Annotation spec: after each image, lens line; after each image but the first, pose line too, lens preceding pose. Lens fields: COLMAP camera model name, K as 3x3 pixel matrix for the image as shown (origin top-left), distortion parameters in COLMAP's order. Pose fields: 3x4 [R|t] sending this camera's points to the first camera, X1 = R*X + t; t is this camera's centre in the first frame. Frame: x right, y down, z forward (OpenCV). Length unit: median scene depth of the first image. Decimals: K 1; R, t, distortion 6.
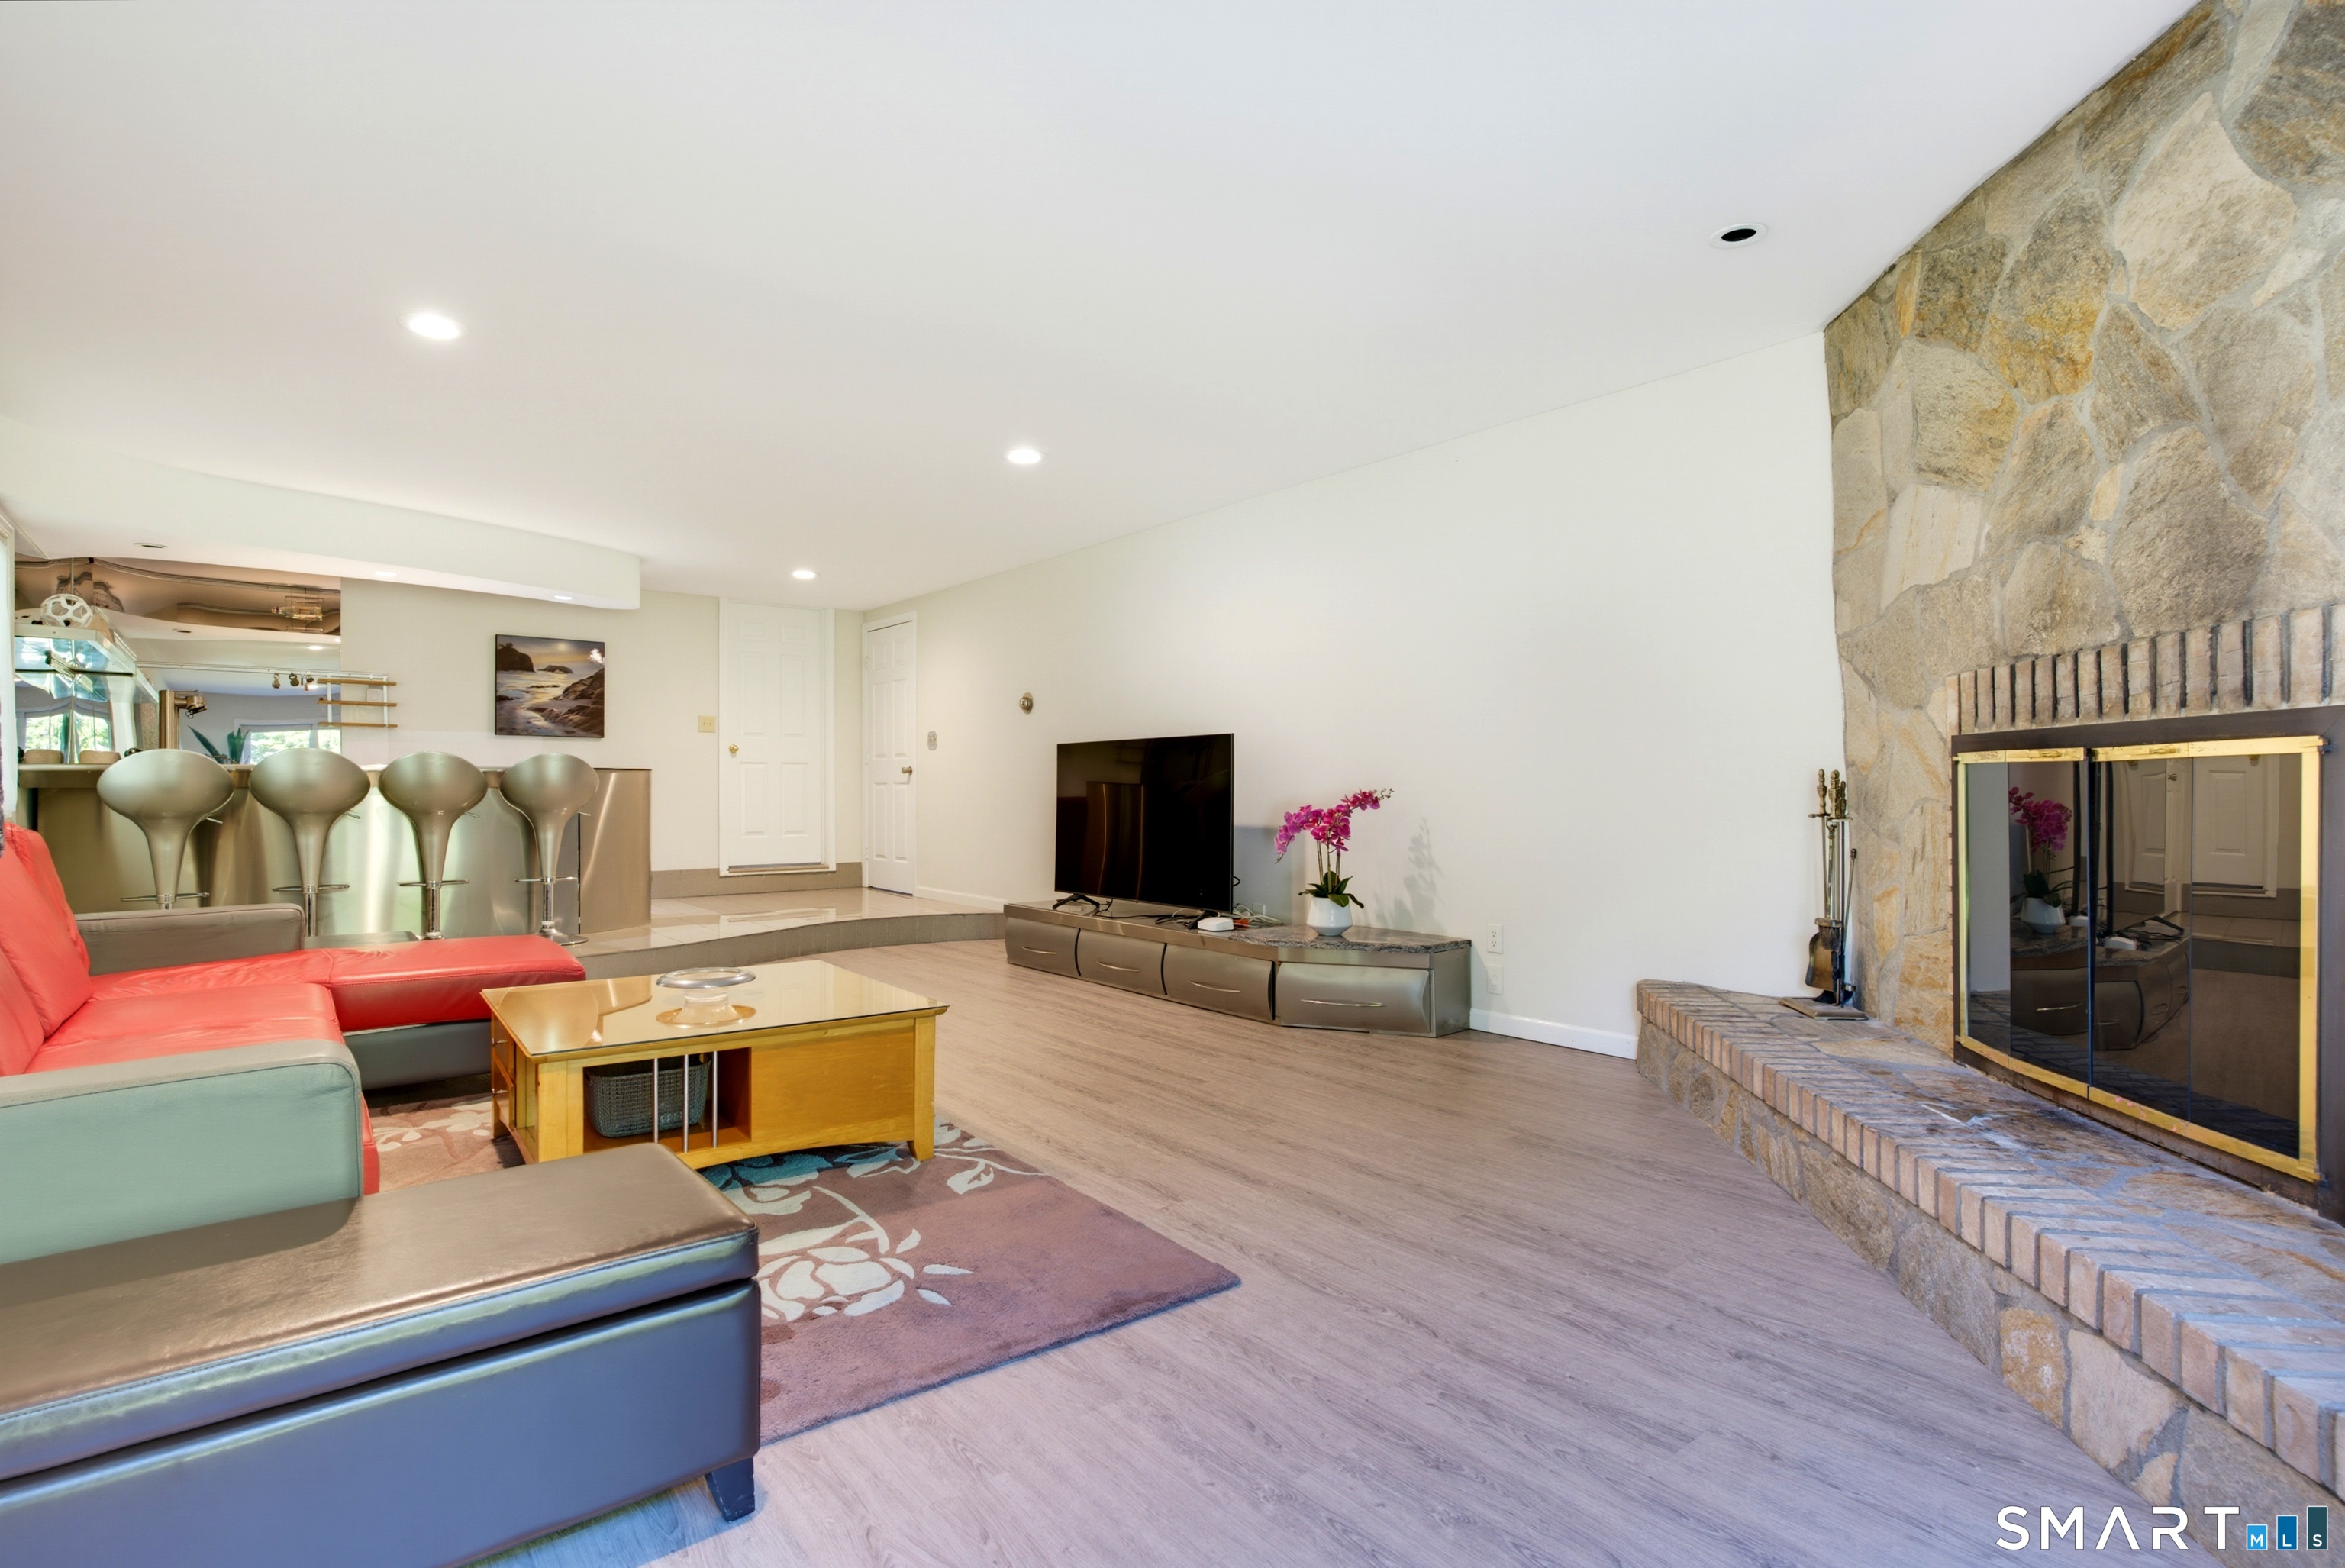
lens RADIAL K [[1141.7, 0, 1171.3], [0, 1141.7, 791.5], [0, 0, 1]] dist [-0.009309, 0.001490]
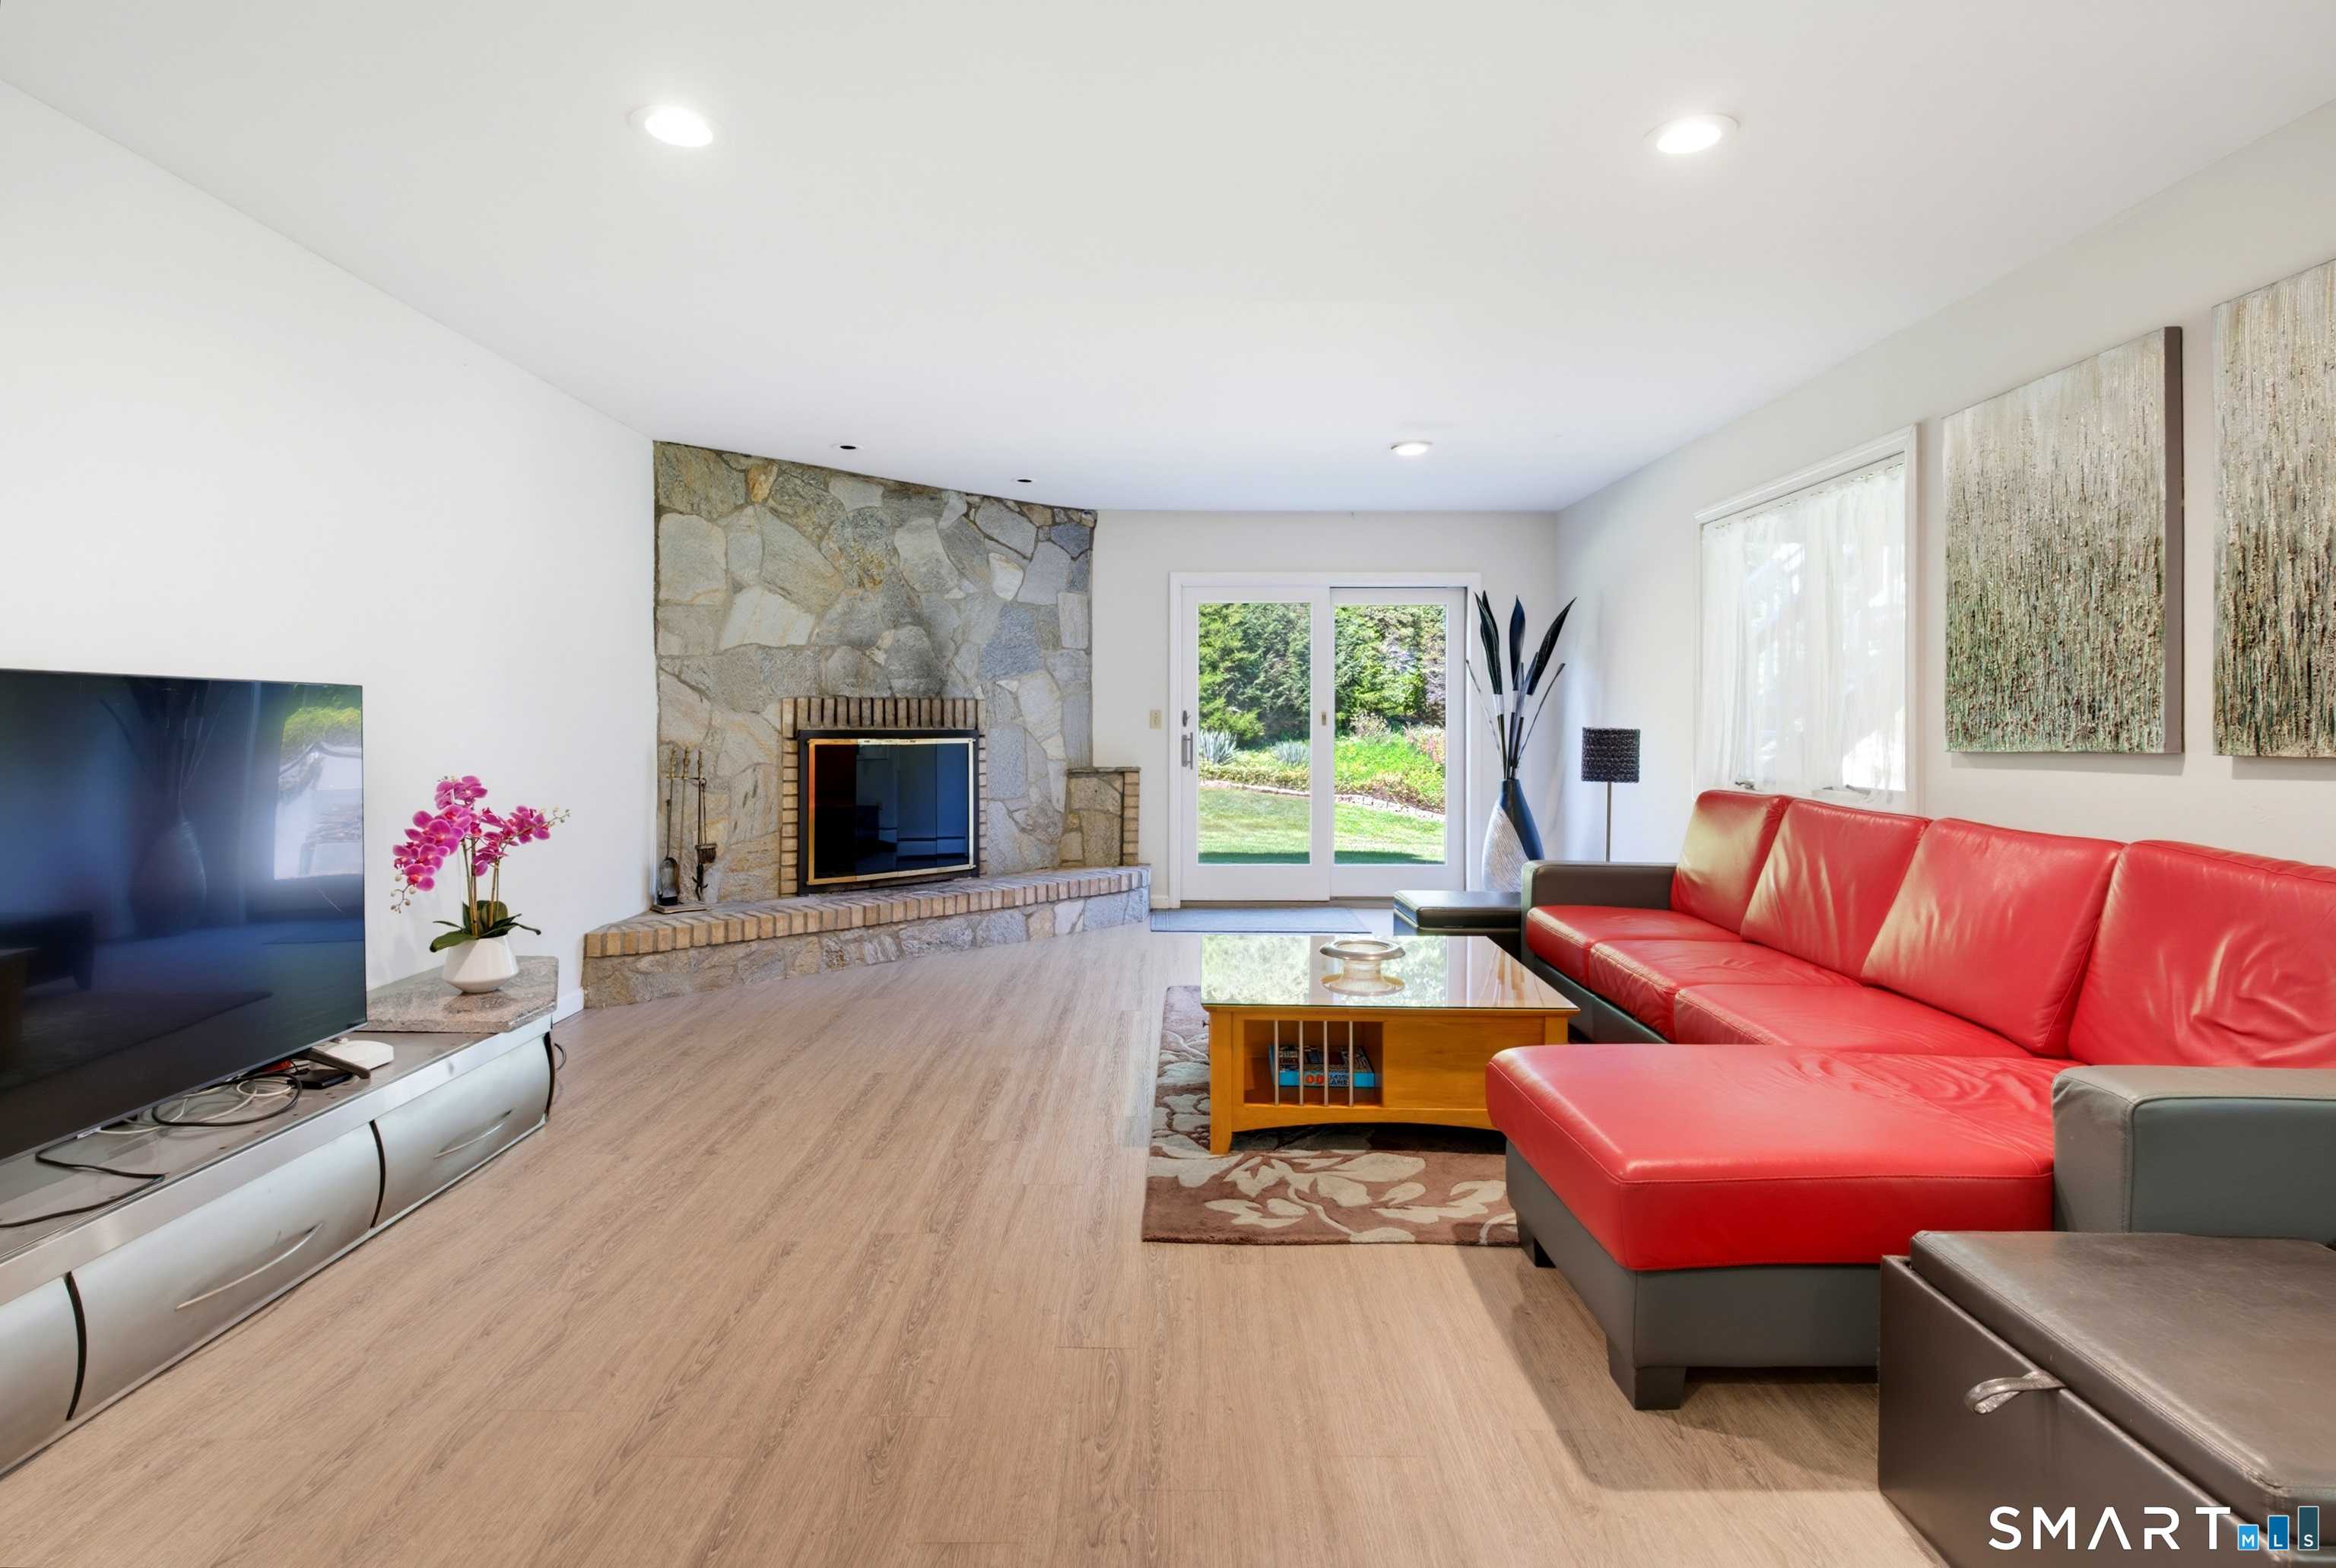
lens RADIAL K [[1137.3, 0, 1162.8], [0, 1137.3, 727.4], [0, 0, 1]] dist [-0.009309, 0.001490]
pose [[-0.767921, -0.004454, 0.640529, -0.322825], [-0.000450, 0.999979, 0.006413, -0.020613], [-0.640544, 0.004637, -0.767907, 0.648238]]
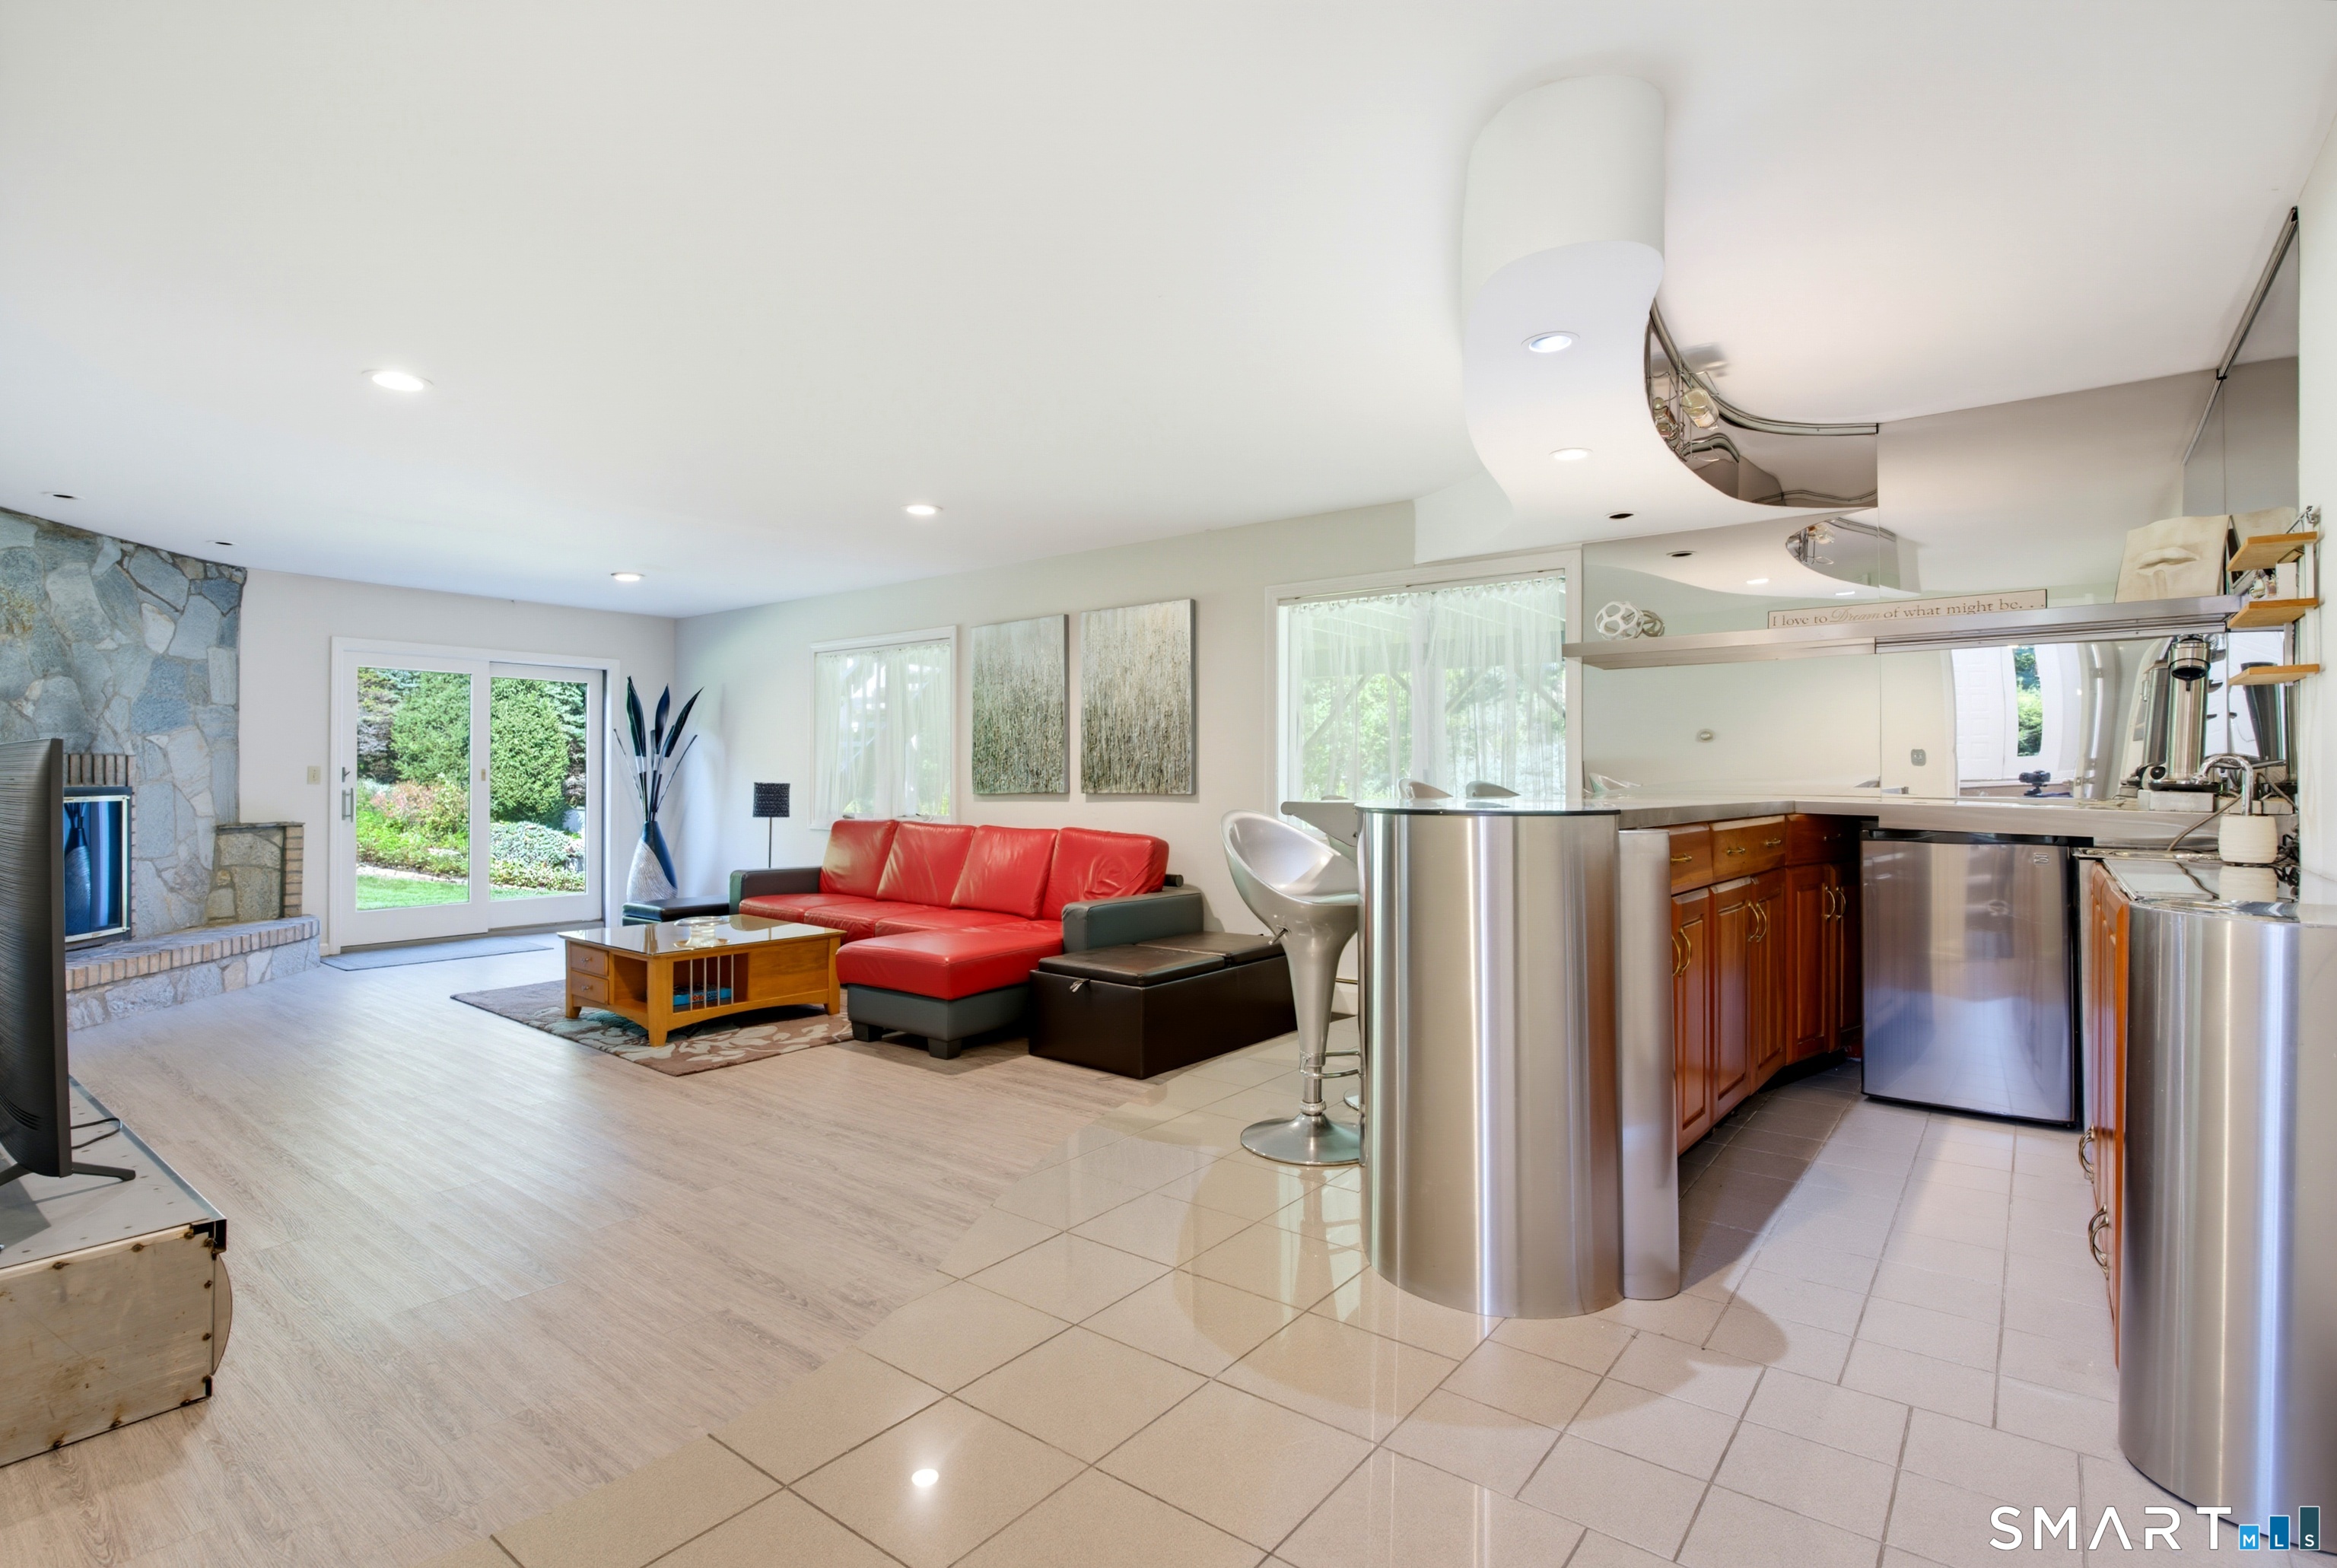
lens RADIAL K [[1137.8, 0, 1160.5], [0, 1137.8, 775.3], [0, 0, 1]] dist [-0.009309, 0.001490]
pose [[-0.975407, -0.002780, -0.220394, -0.236181], [-0.003207, 0.999994, 0.001580, -0.024295], [0.220388, 0.002248, -0.975410, 0.962945]]
